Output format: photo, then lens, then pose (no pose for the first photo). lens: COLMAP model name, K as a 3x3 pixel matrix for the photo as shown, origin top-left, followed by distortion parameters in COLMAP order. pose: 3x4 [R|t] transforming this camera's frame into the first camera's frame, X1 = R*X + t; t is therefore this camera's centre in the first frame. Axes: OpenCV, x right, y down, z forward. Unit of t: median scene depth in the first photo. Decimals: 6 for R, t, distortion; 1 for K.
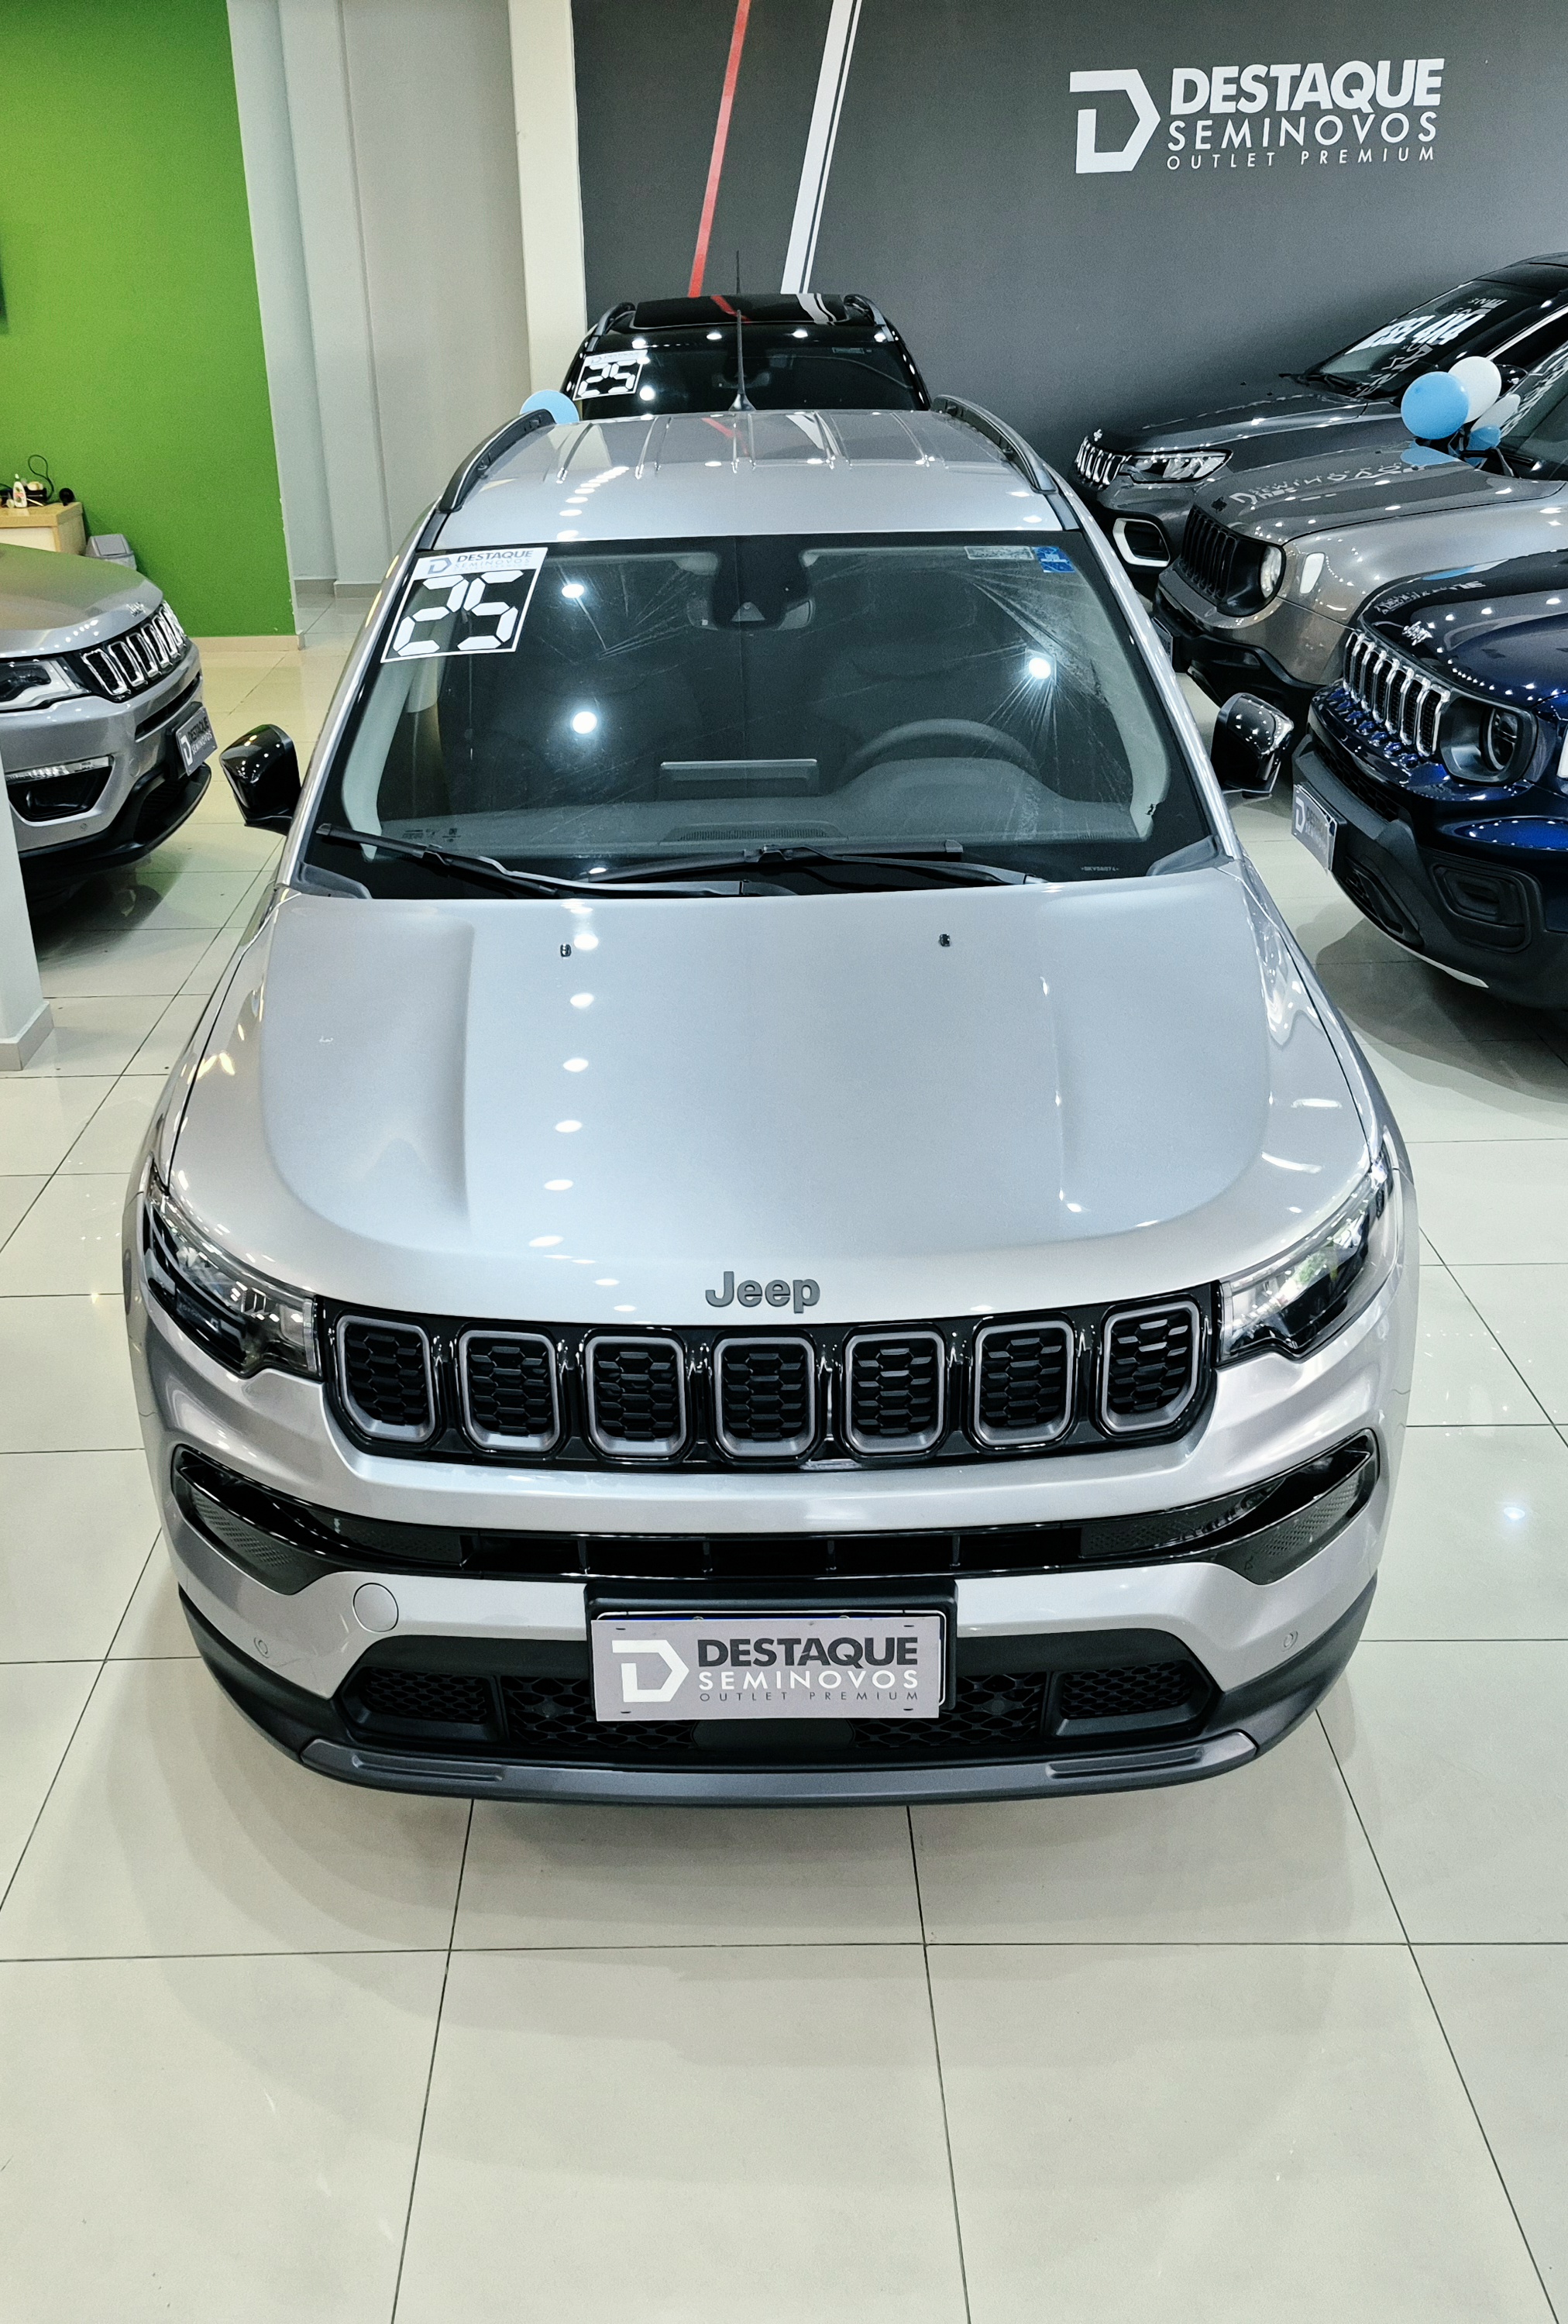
lens RADIAL K [[2150.6, 0, 660.5], [0, 2150.6, 1124.6], [0, 0, 1]] dist [0.050892, -0.068852]
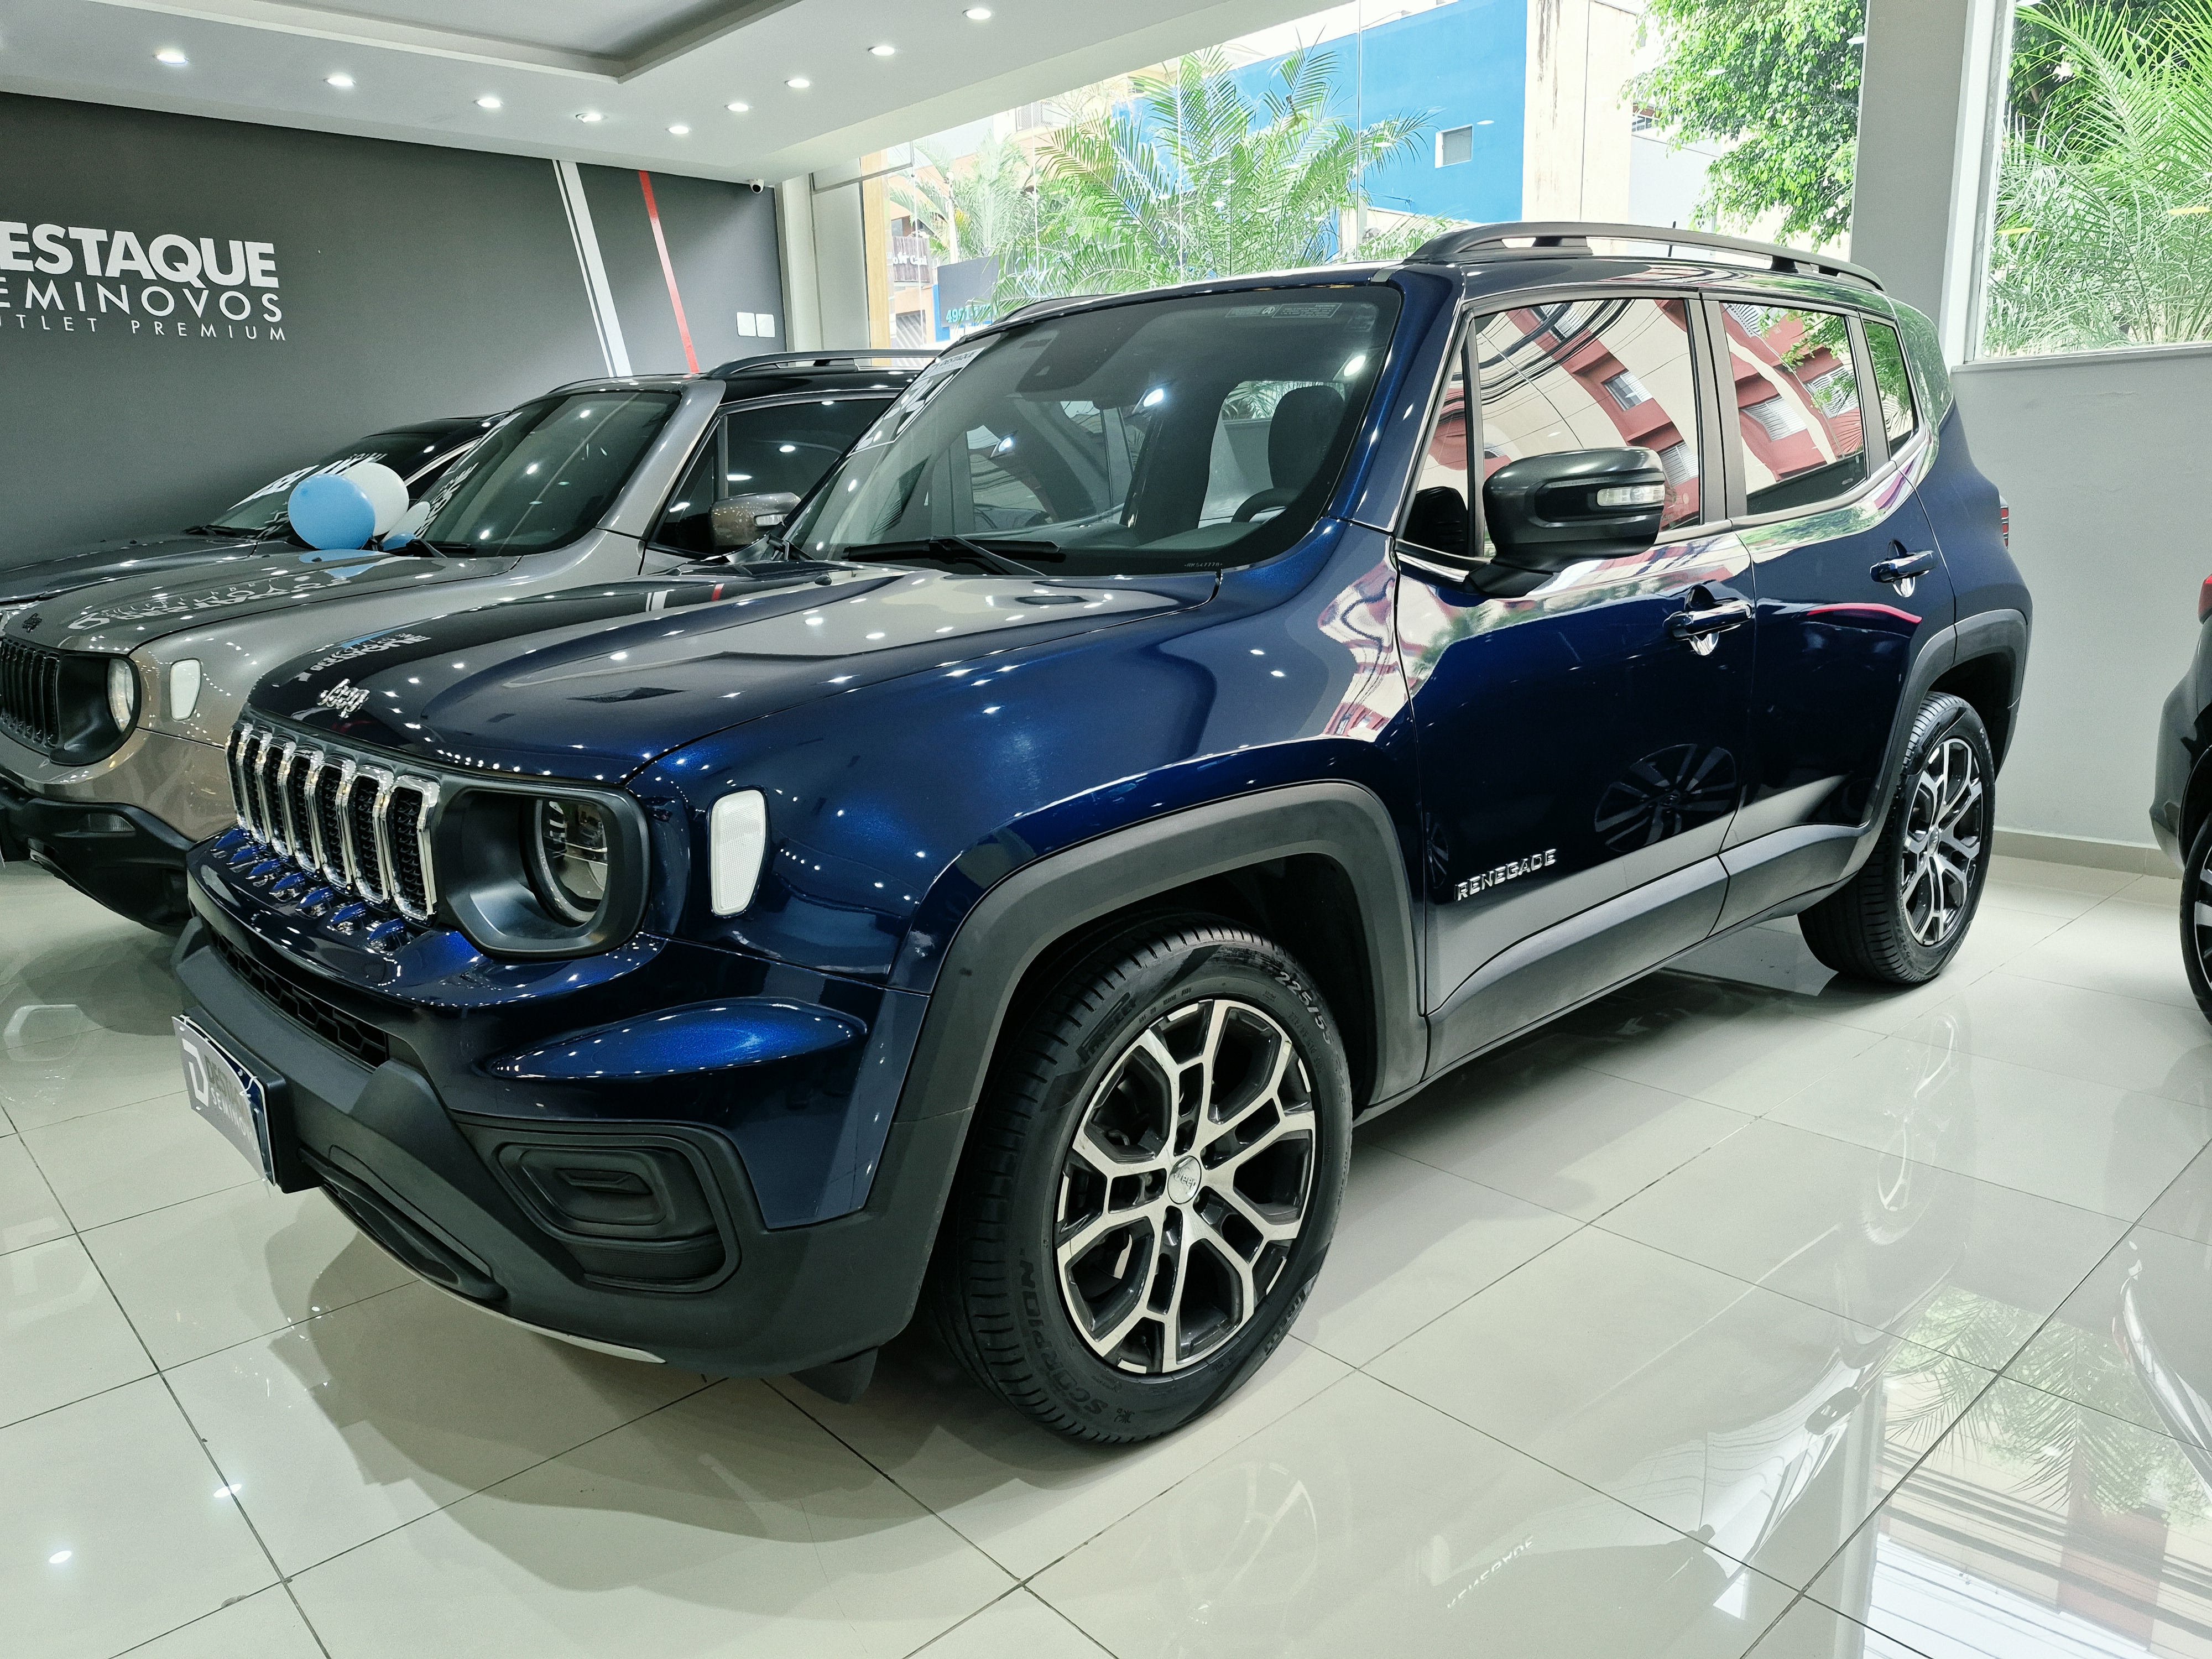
lens RADIAL K [[1516.5, 0, 1078.8], [0, 1516.5, 829.4], [0, 0, 1]] dist [0.058648, -0.032301]
pose [[0.725507, -0.135706, 0.674702, 0.448881], [0.279001, 0.954188, -0.108089, -0.215678], [-0.629124, 0.266662, 0.730133, 1.259449]]
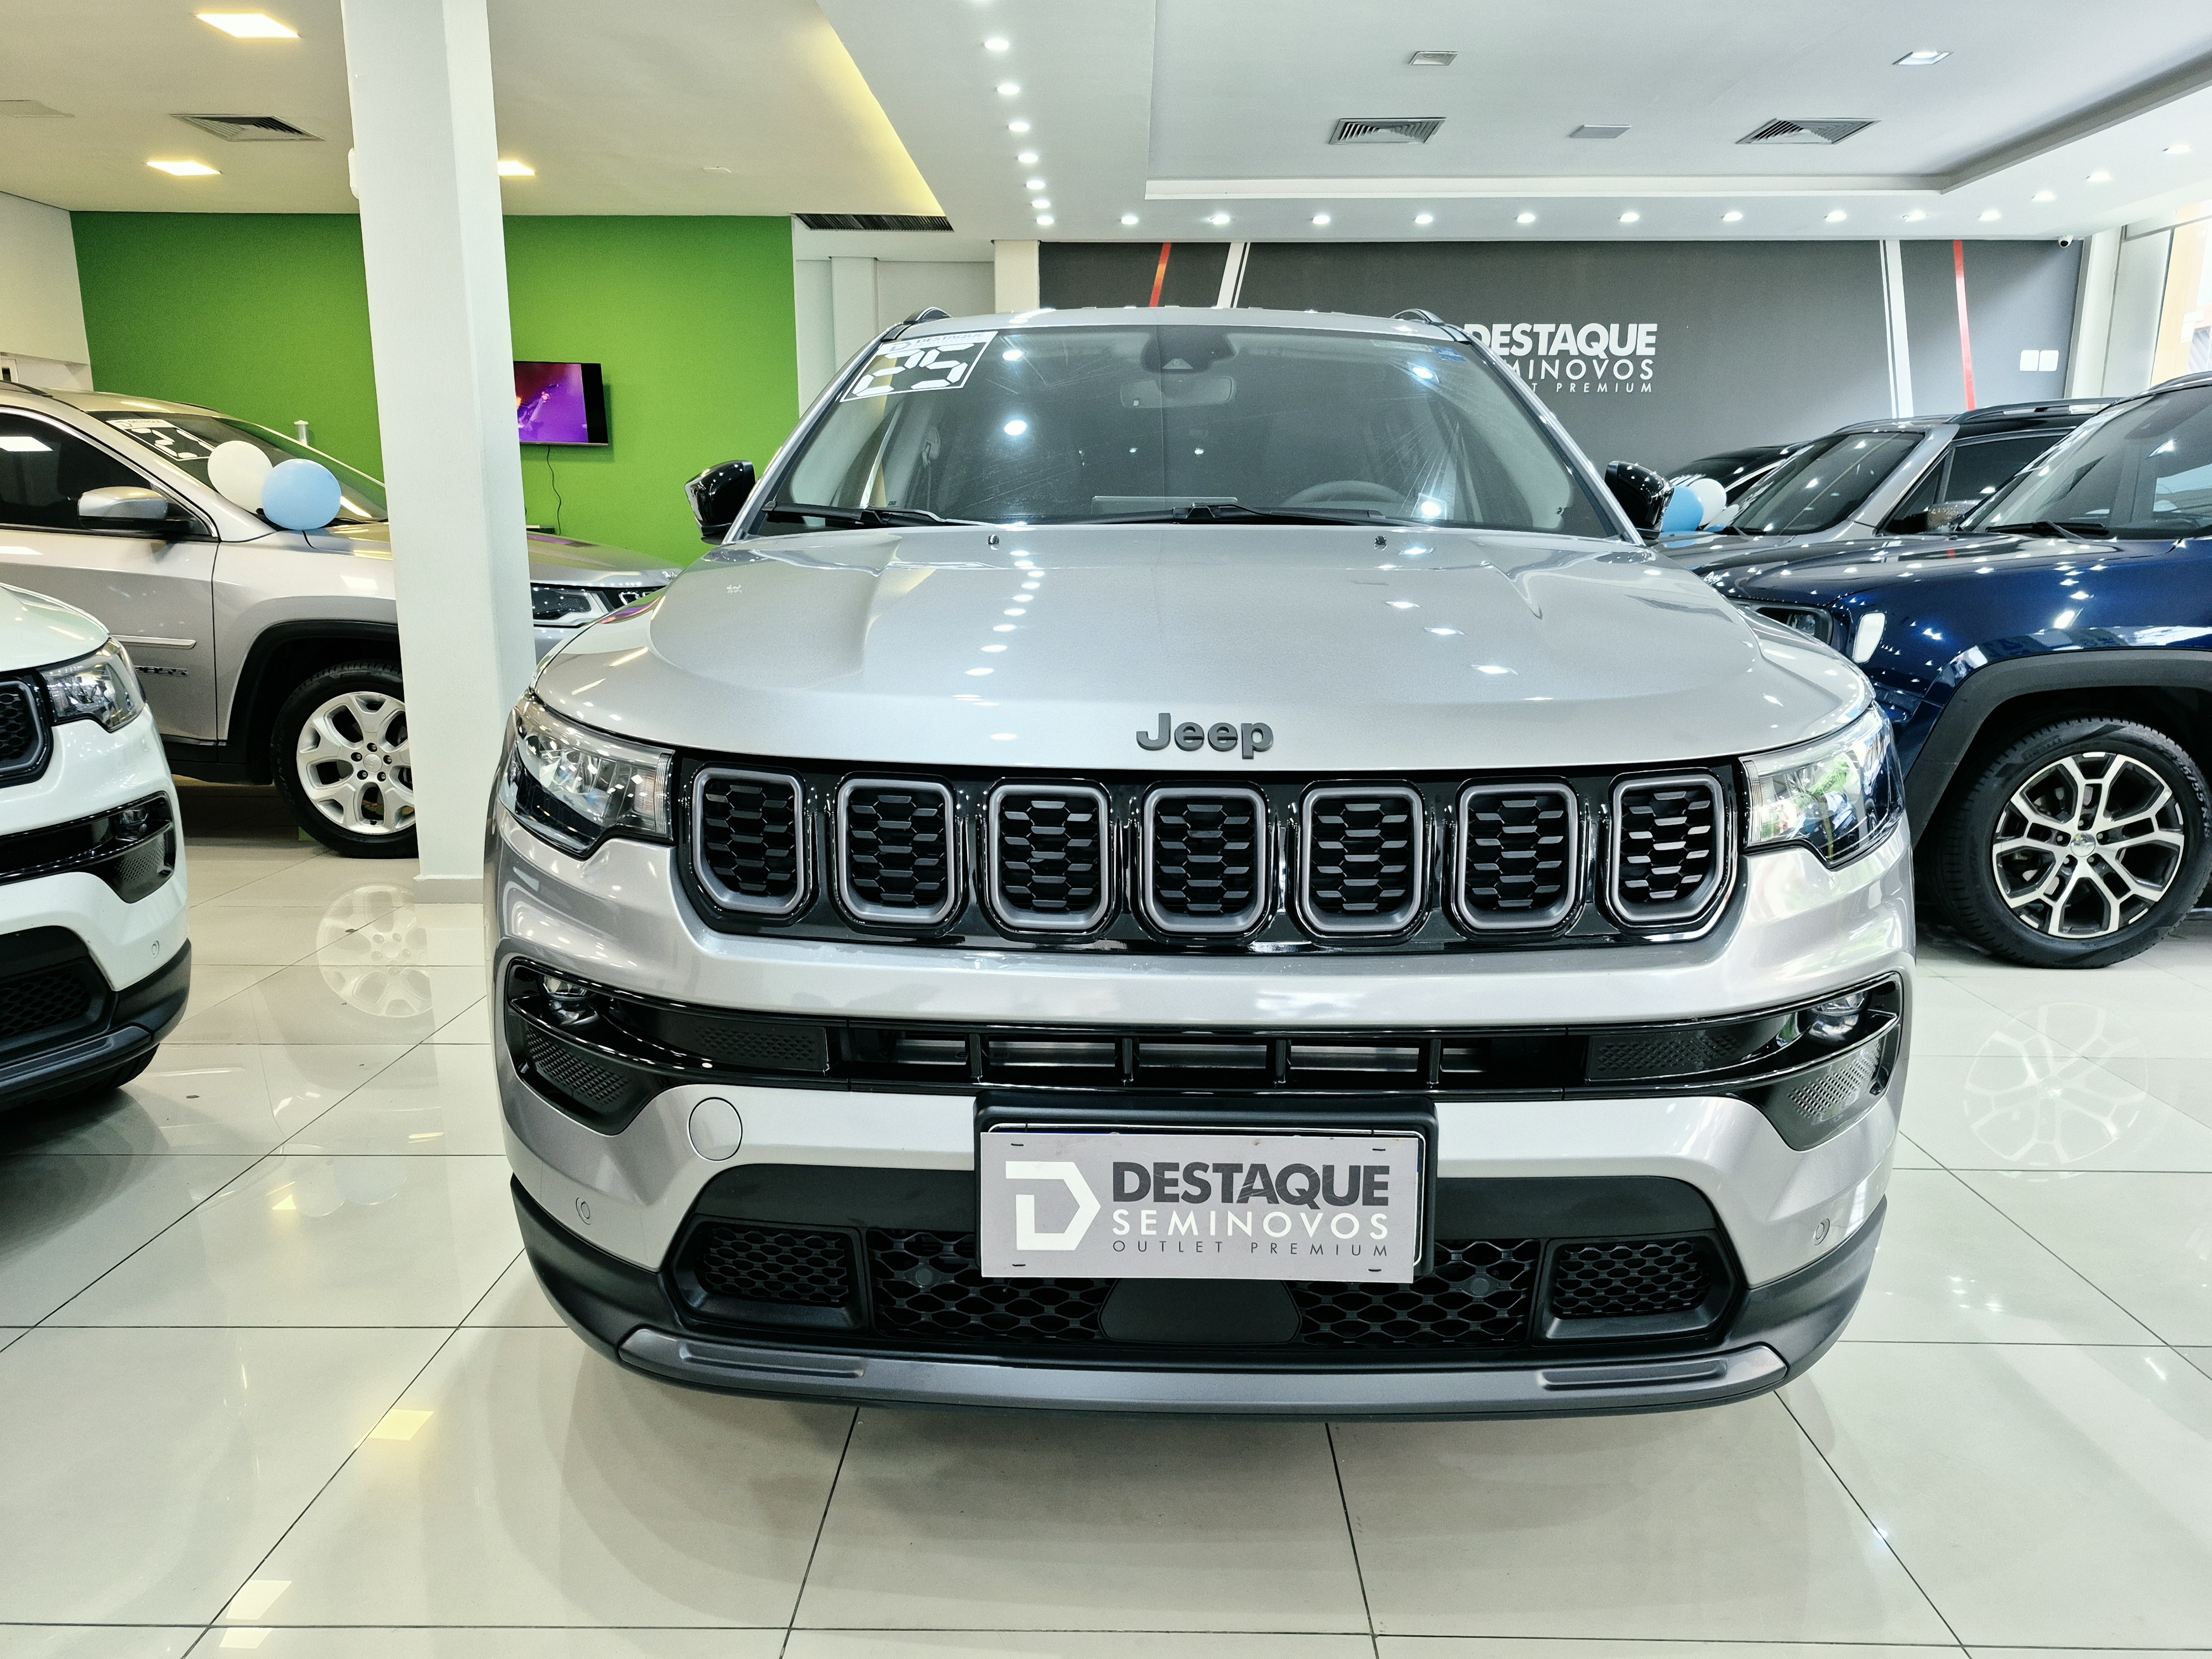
lens RADIAL K [[1540.4, 0, 1106.0], [0, 1540.4, 829.5], [0, 0, 1]] dist [0.044311, -0.052332]
pose [[0.999146, 0.037878, 0.016491, 0.000591], [-0.033492, 0.976381, -0.213446, 0.216343], [-0.024187, 0.212711, 0.976816, 0.376204]]
